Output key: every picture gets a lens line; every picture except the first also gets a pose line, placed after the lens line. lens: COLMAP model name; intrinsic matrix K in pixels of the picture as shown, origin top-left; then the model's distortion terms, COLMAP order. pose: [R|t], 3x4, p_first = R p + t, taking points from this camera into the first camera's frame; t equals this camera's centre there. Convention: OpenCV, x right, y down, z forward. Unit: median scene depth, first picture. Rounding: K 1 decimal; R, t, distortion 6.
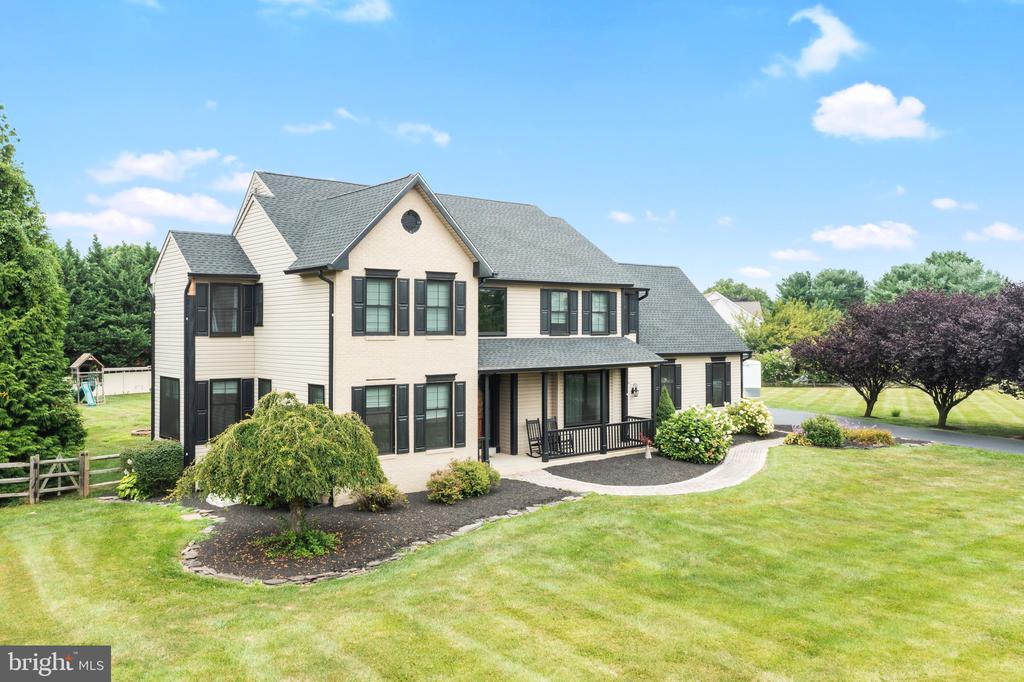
lens RADIAL K [[824.2, 0, 511.1], [0, 824.2, 311.1], [0, 0, 1]] dist [0.001403, -0.001923]
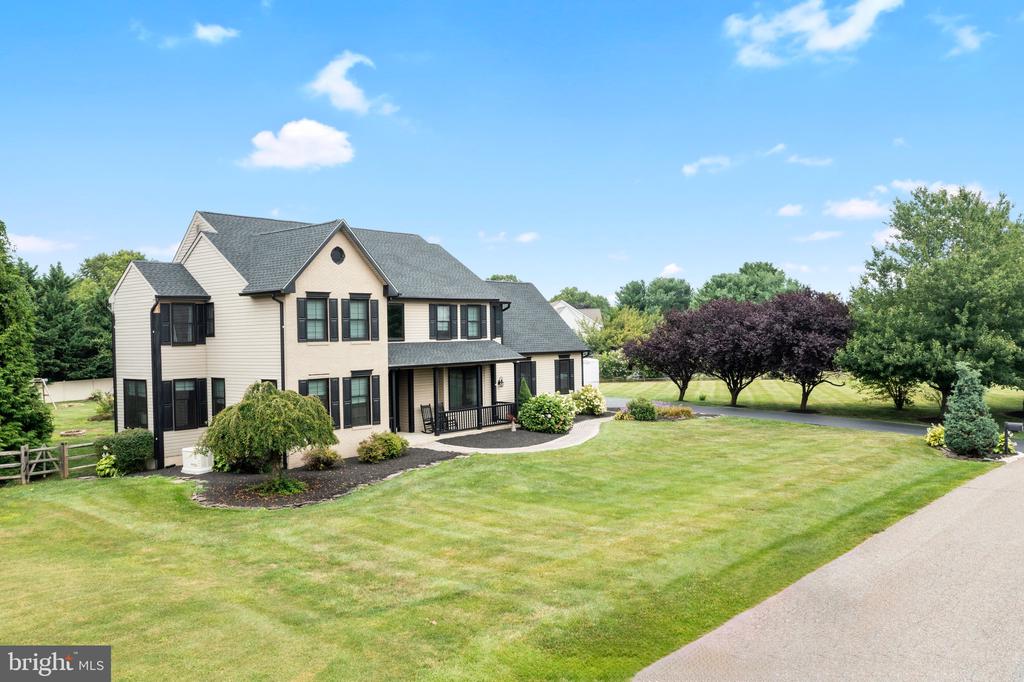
lens RADIAL K [[818.4, 0, 512.0], [0, 818.4, 341.0], [0, 0, 1]] dist [-0.000717, 0.000785]
pose [[0.983288, -0.019701, 0.180987, -0.079284], [0.014767, 0.999483, 0.028572, -0.004211], [-0.181456, -0.025422, 0.983070, -0.320815]]
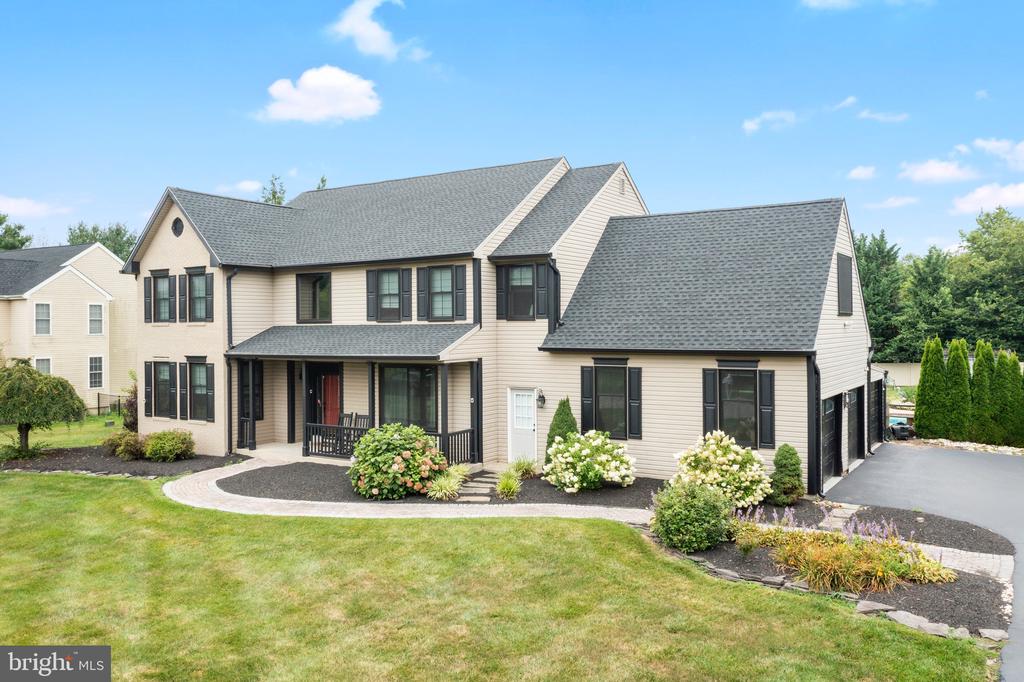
lens RADIAL K [[824.2, 0, 511.1], [0, 824.2, 311.1], [0, 0, 1]] dist [0.001403, -0.001923]
pose [[0.314171, -0.019566, -0.949165, 1.070833], [0.026012, 0.999590, -0.011996, 0.037060], [0.949010, -0.020921, 0.314551, 0.988039]]
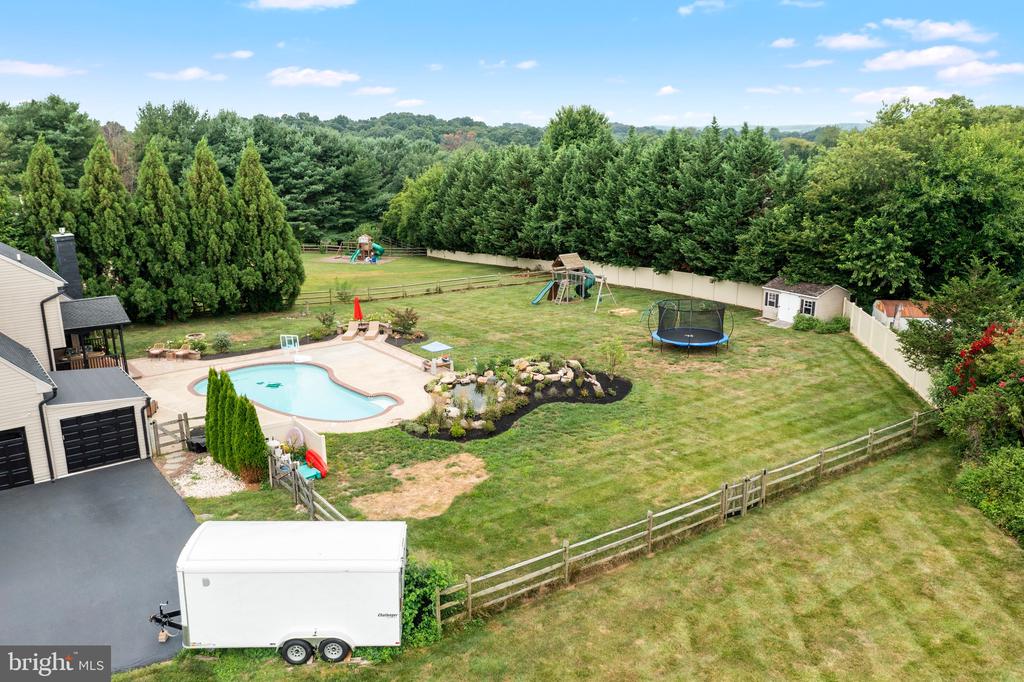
lens RADIAL K [[818.4, 0, 512.0], [0, 818.4, 341.0], [0, 0, 1]] dist [-0.000717, 0.000785]
pose [[-0.039960, 0.246434, -0.968335, 1.306430], [0.030231, 0.968964, 0.245346, -0.246767], [0.998744, -0.019470, -0.046169, 2.477397]]
